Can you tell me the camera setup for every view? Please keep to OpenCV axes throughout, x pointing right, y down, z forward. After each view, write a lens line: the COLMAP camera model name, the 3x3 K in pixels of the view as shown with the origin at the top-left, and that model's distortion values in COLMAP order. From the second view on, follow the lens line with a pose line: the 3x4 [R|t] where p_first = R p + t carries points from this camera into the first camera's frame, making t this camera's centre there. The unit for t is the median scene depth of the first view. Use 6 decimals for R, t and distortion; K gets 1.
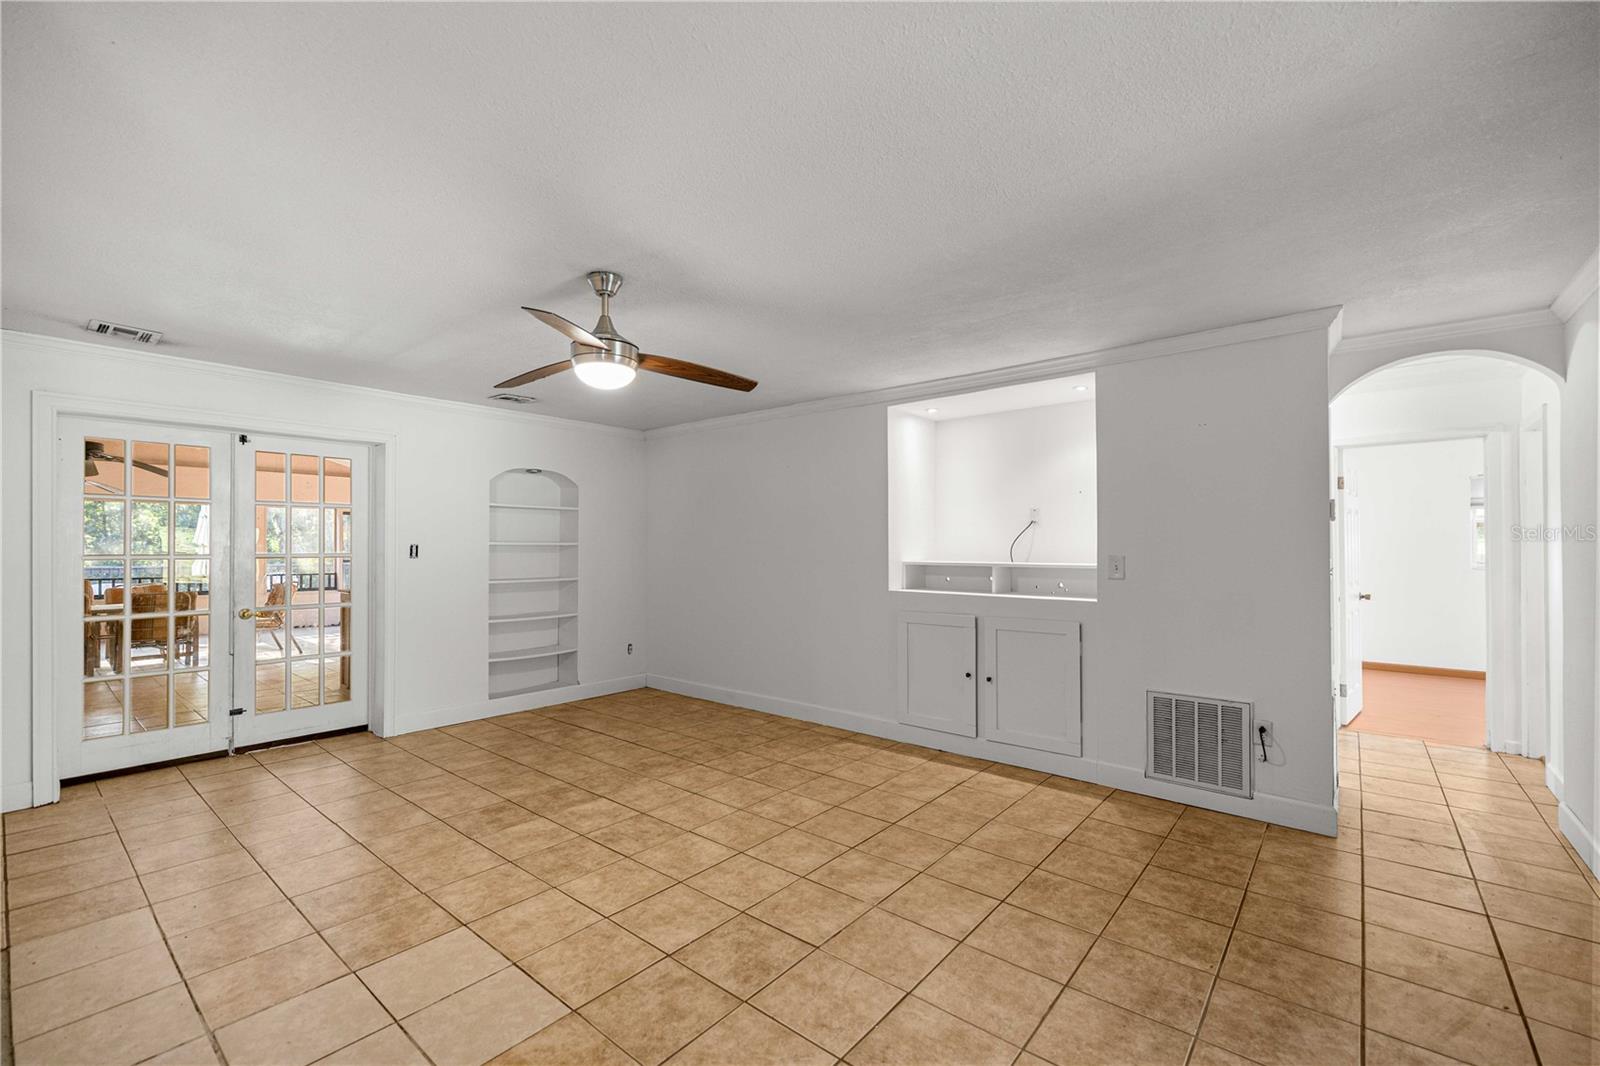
lens RADIAL K [[670.9, 0, 796.4], [0, 670.9, 536.1], [0, 0, 1]] dist [0.000793, -0.000140]
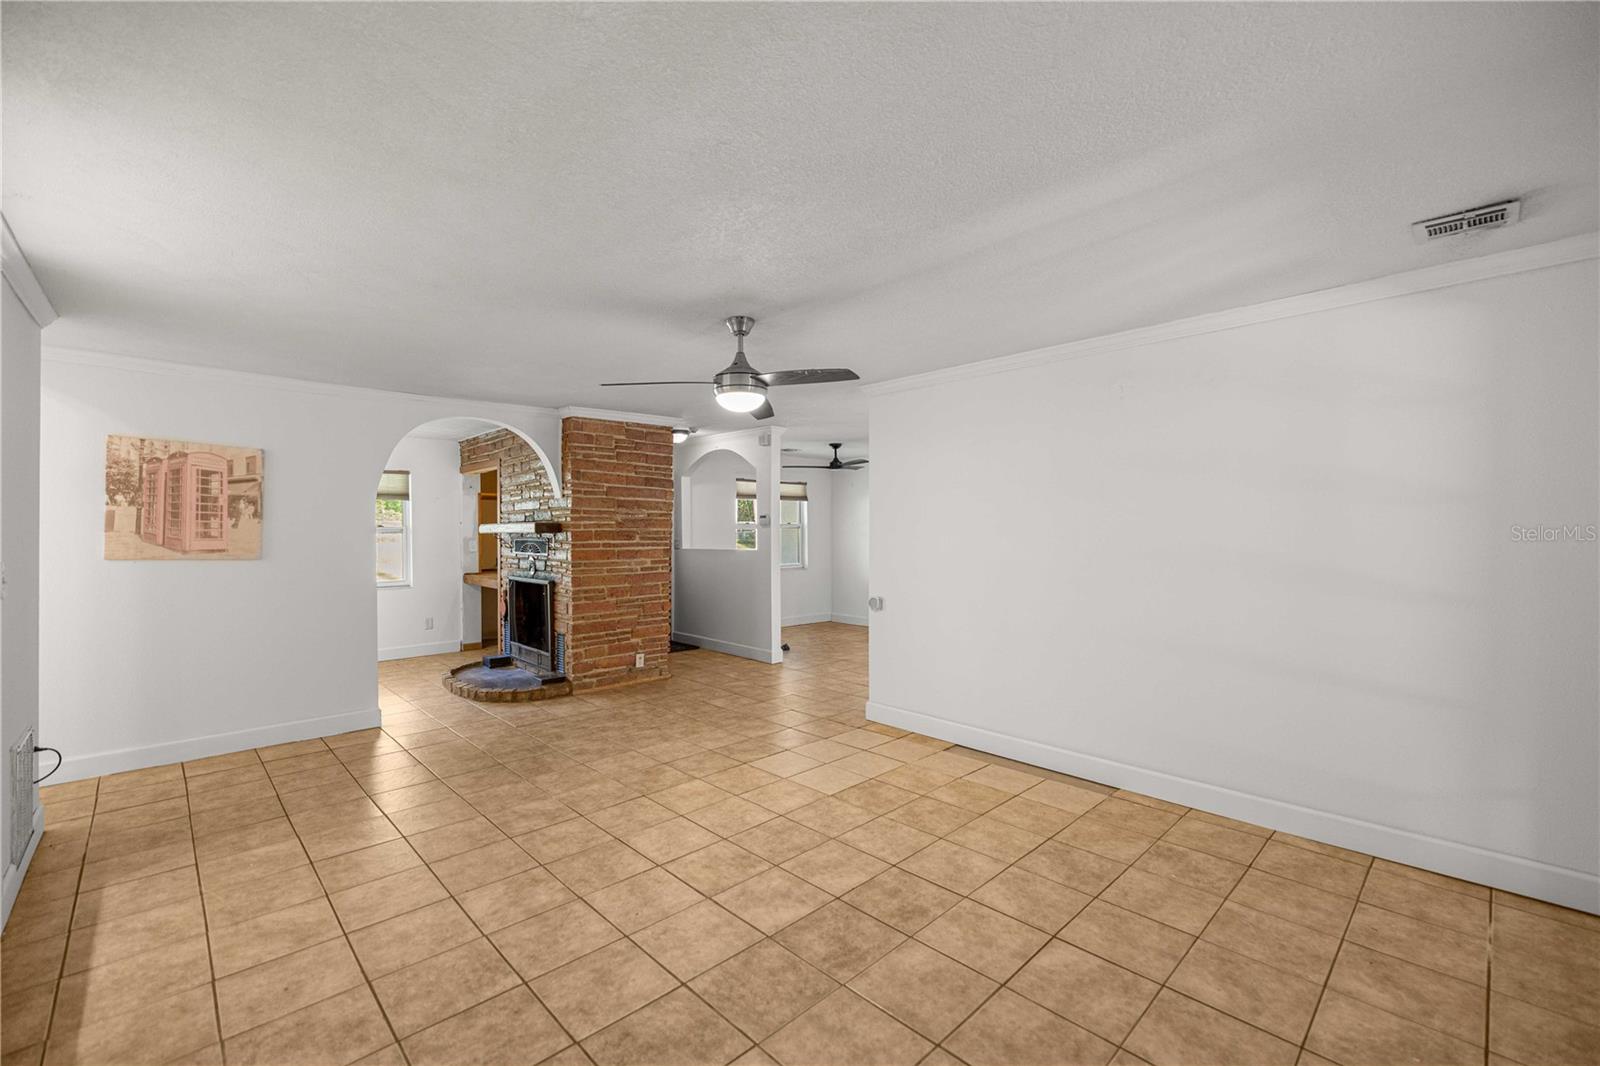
lens RADIAL K [[670.9, 0, 796.4], [0, 670.9, 536.1], [0, 0, 1]] dist [0.000793, -0.000140]
pose [[-0.993637, 0.004116, 0.112552, -0.412105], [0.002937, 0.999939, -0.010638, 0.014714], [-0.112588, -0.010240, -0.993589, 1.737381]]
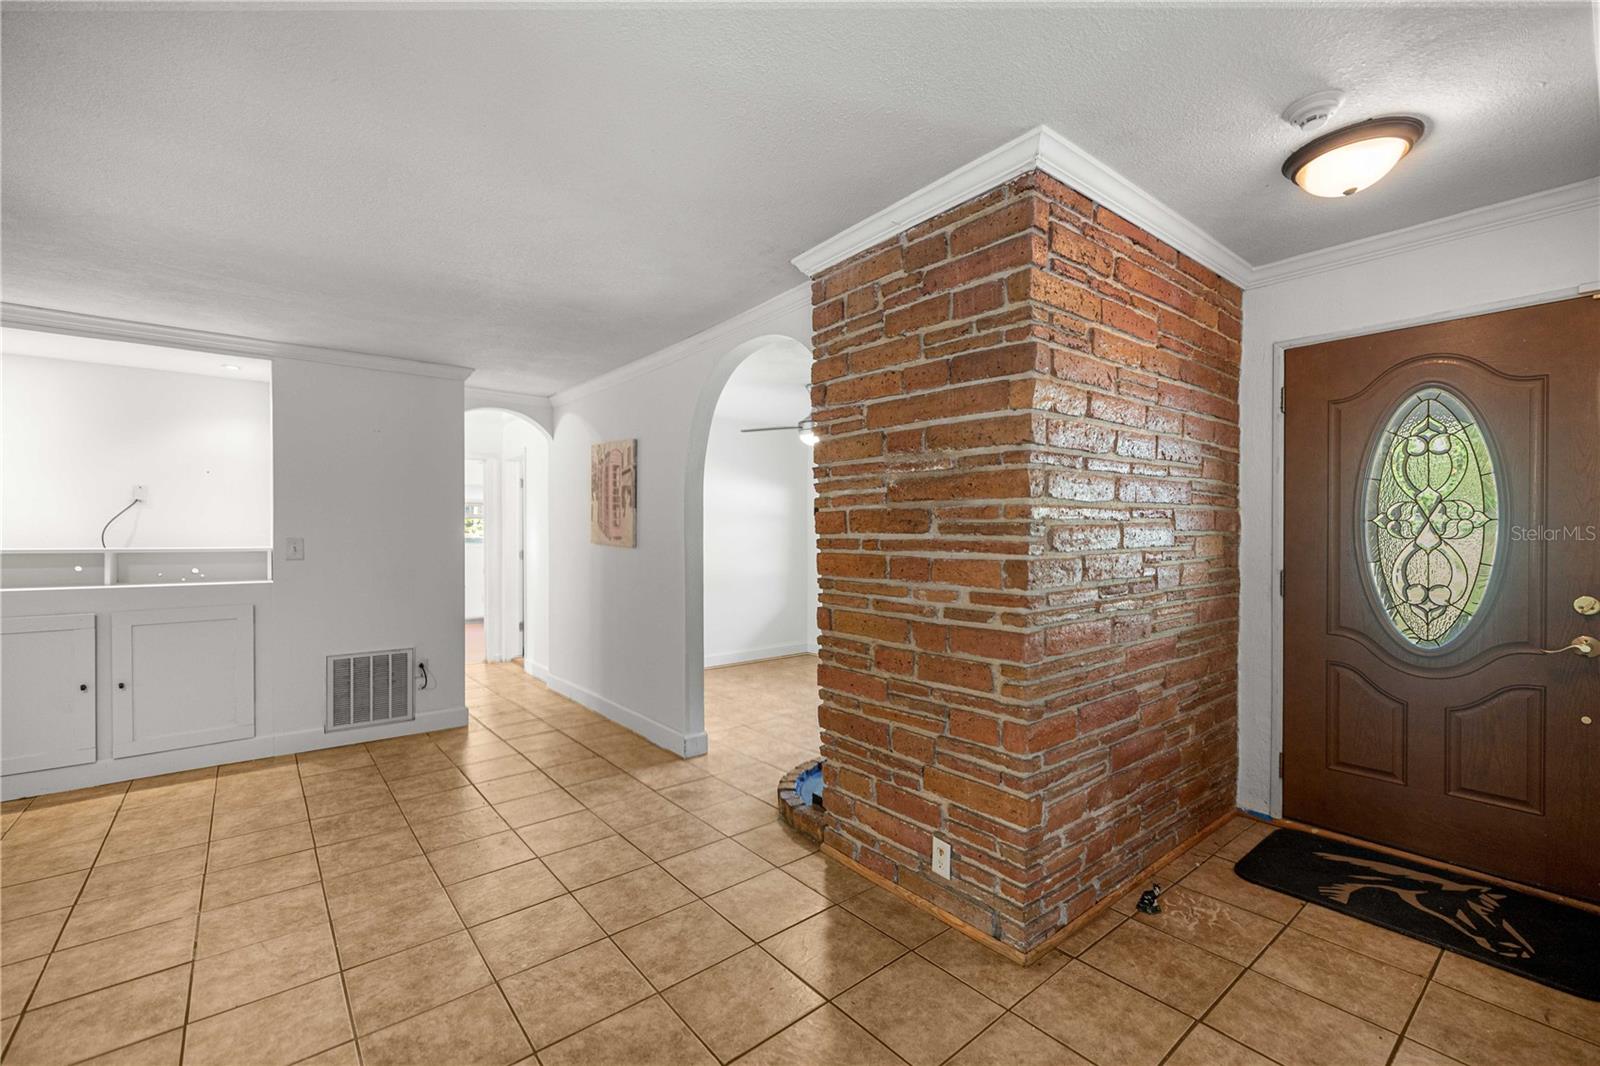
lens RADIAL K [[670.9, 0, 796.4], [0, 670.9, 536.1], [0, 0, 1]] dist [0.000793, -0.000140]
pose [[0.187557, -0.004776, 0.982242, -0.473369], [-0.016790, 0.999826, 0.008067, 0.005022], [-0.982110, -0.018004, 0.187445, 0.014714]]
